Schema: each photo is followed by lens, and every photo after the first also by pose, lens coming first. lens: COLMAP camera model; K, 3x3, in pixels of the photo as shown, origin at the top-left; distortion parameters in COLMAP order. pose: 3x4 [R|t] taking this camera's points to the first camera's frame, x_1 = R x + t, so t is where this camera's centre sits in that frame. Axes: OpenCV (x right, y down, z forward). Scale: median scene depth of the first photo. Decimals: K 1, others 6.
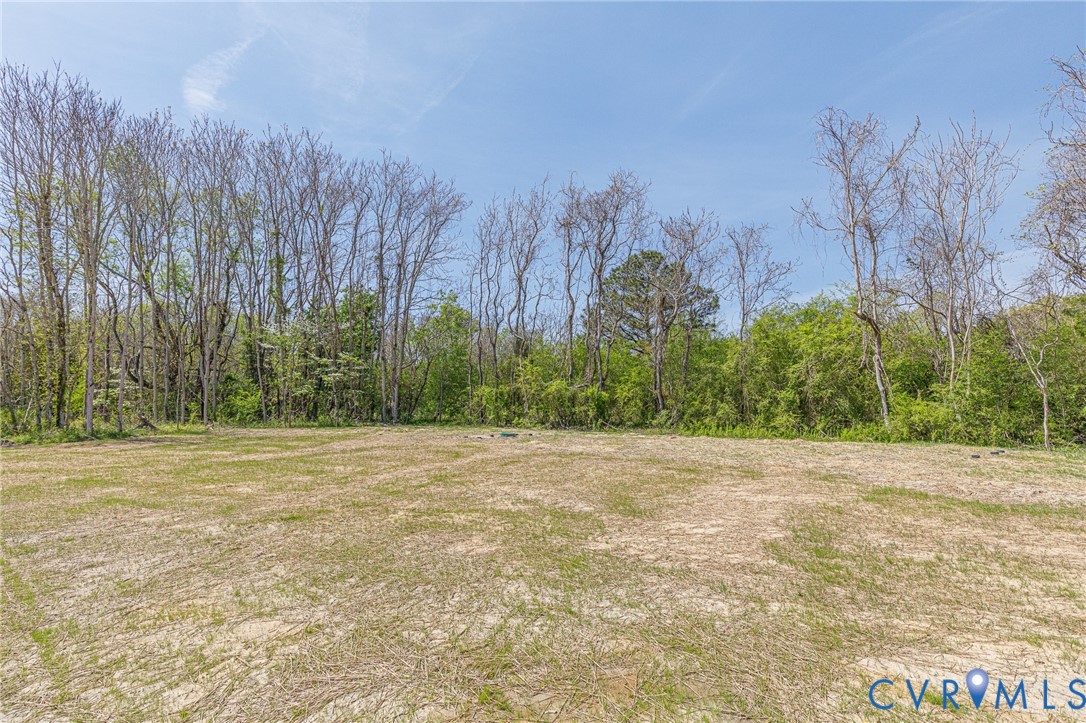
lens RADIAL K [[489.5, 0, 543.0], [0, 489.5, 361.5], [0, 0, 1]] dist [0.011288, 0.000073]
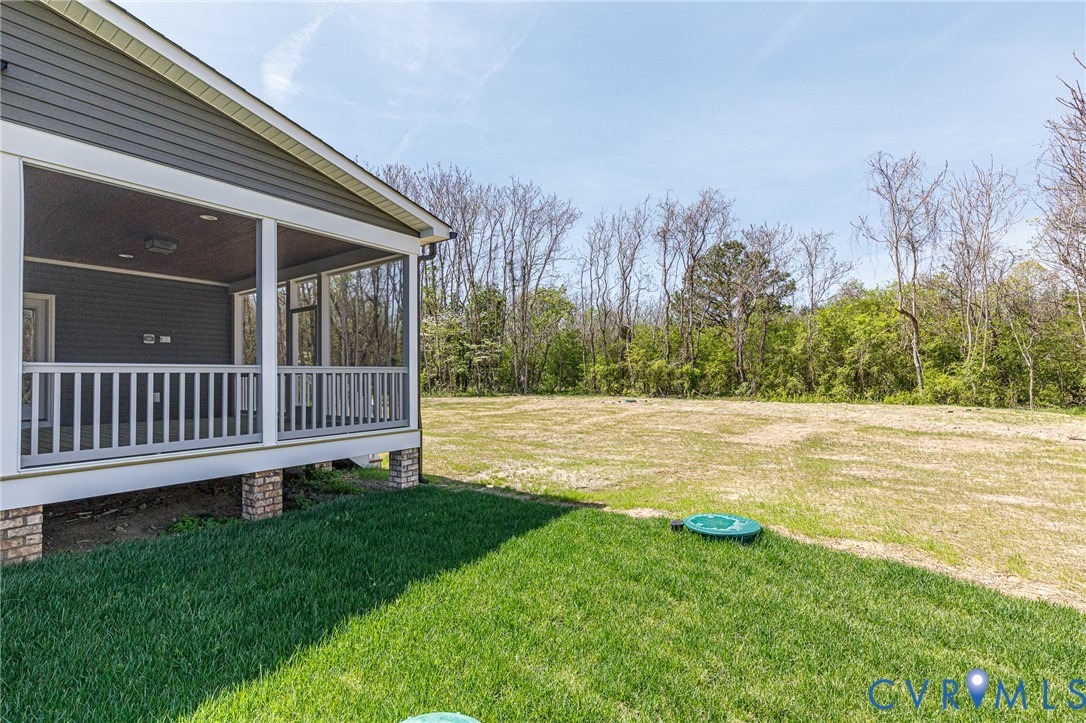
lens RADIAL K [[497.6, 0, 553.6], [0, 497.6, 365.1], [0, 0, 1]] dist [0.006719, -0.000040]
pose [[0.992796, -0.010648, -0.119344, -0.085106], [0.018649, 0.997637, 0.066130, -0.037697], [0.118358, -0.067879, 0.990648, -0.315895]]
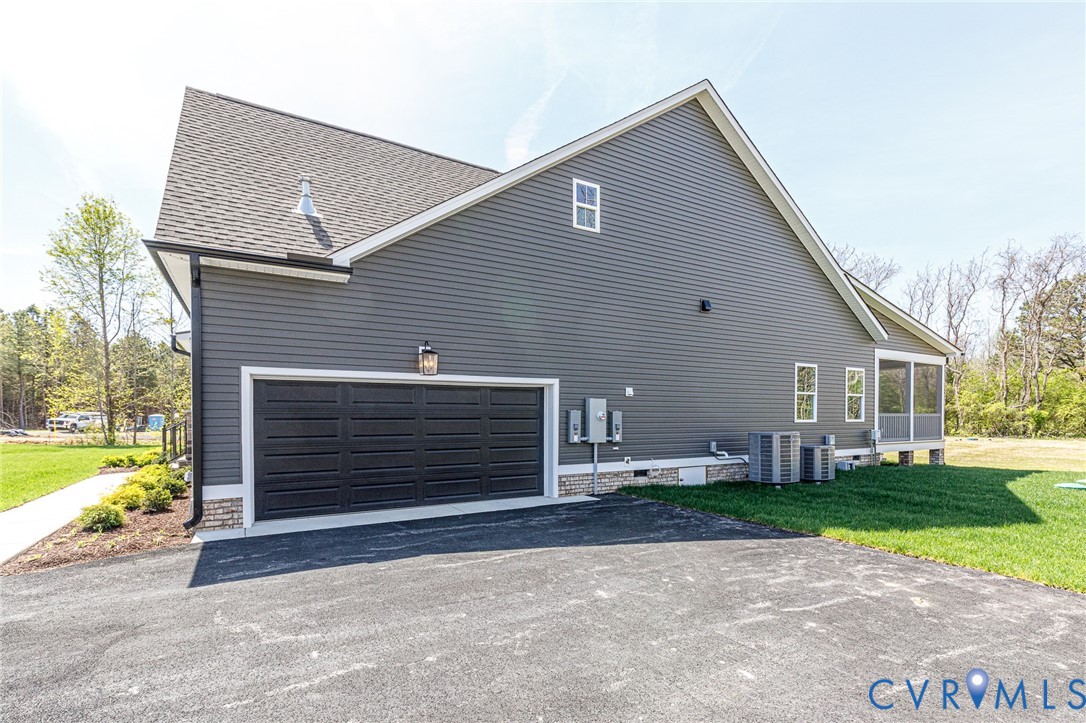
lens RADIAL K [[503.9, 0, 542.1], [0, 503.9, 421.8], [0, 0, 1]] dist [0.000032, -0.000263]
pose [[0.842132, 0.002301, -0.539266, -0.268948], [0.050505, 0.995259, 0.083116, -0.086014], [0.536901, -0.097230, 0.838024, -0.835846]]
